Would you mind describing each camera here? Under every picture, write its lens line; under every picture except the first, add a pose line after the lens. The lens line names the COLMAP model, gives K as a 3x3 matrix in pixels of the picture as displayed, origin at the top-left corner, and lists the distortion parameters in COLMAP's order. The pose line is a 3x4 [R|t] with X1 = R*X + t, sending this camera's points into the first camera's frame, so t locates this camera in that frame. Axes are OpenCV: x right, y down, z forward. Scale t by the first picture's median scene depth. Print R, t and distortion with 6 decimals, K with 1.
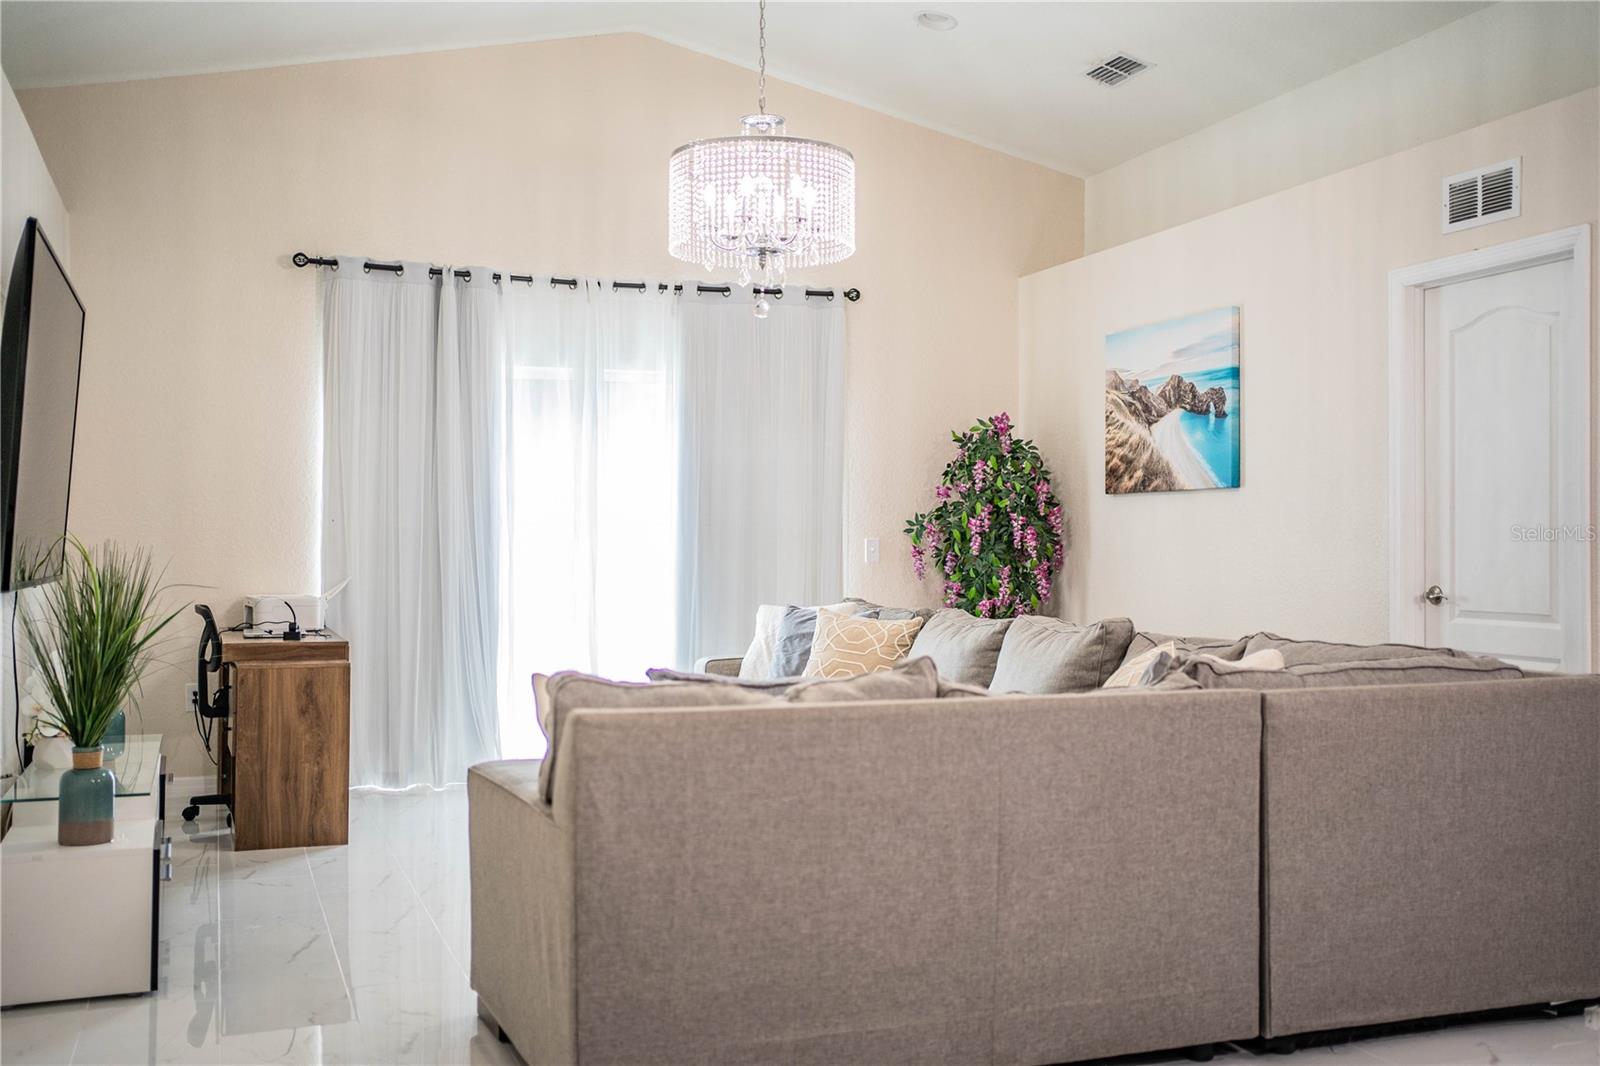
lens RADIAL K [[1625.3, 0, 804.2], [0, 1625.3, 525.7], [0, 0, 1]] dist [-0.040030, 0.177549]
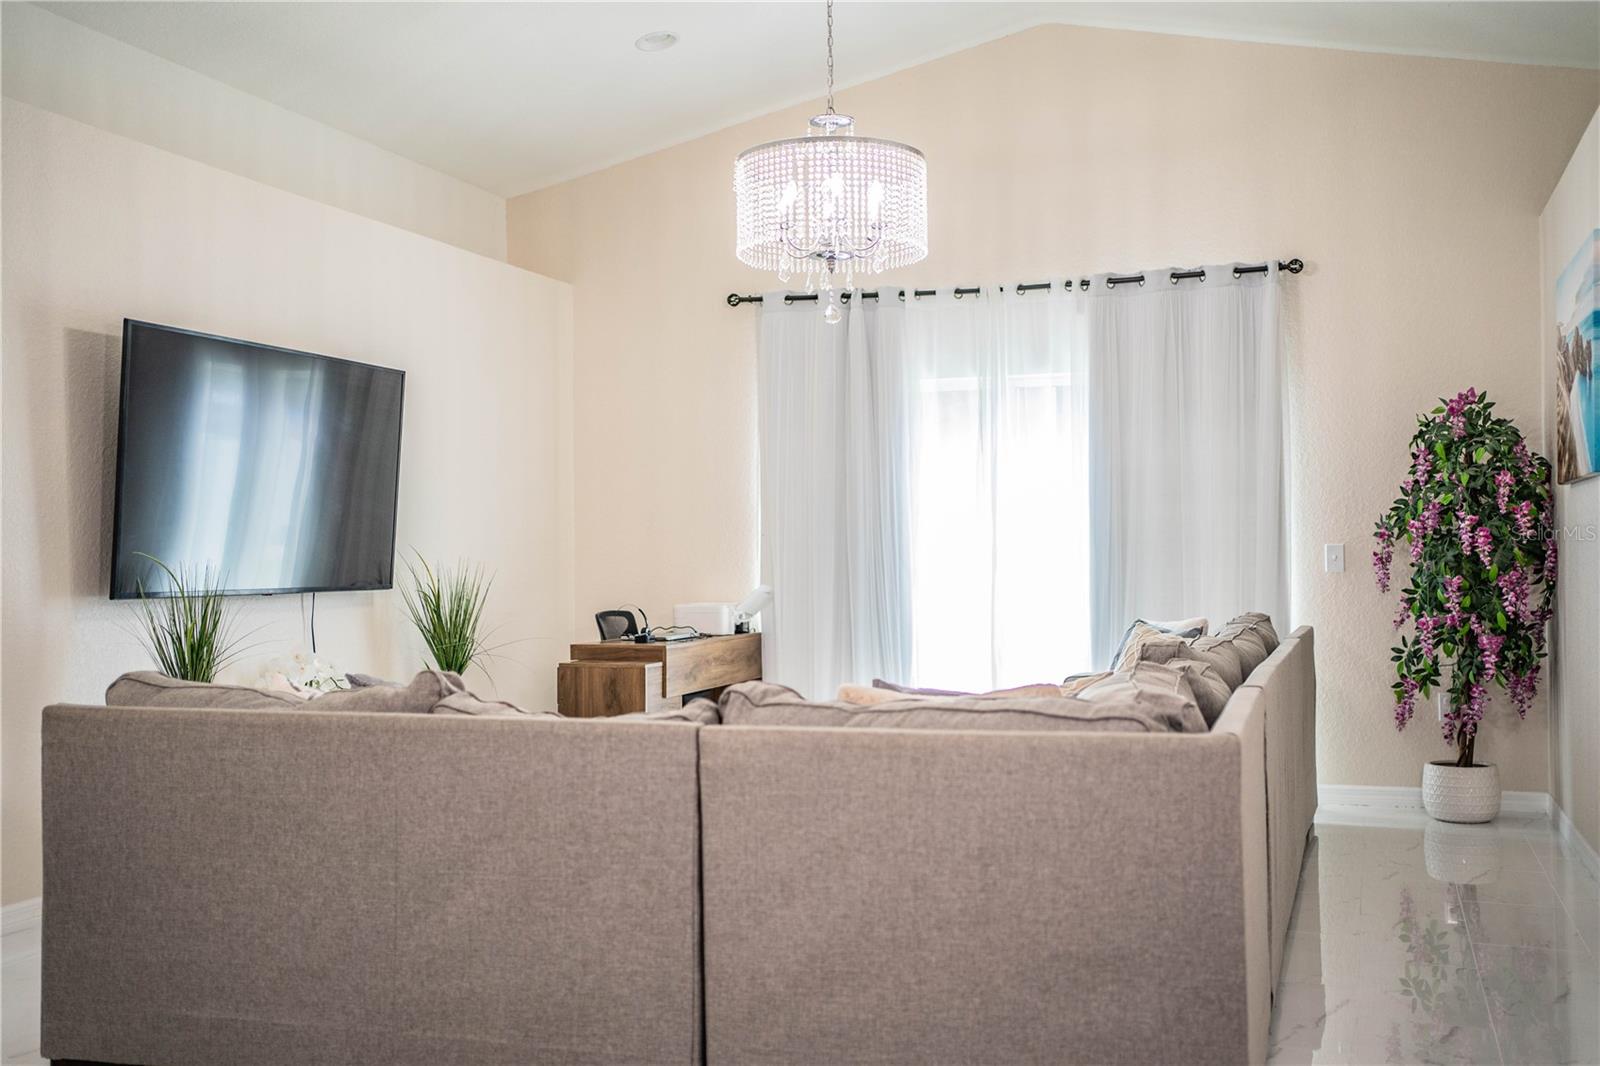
lens RADIAL K [[1625.3, 0, 804.2], [0, 1625.3, 525.7], [0, 0, 1]] dist [-0.040030, 0.177549]
pose [[0.771262, -0.020462, -0.636189, 0.914898], [0.018069, 0.999784, -0.010250, 0.004697], [0.636262, -0.003590, 0.771465, 0.377029]]
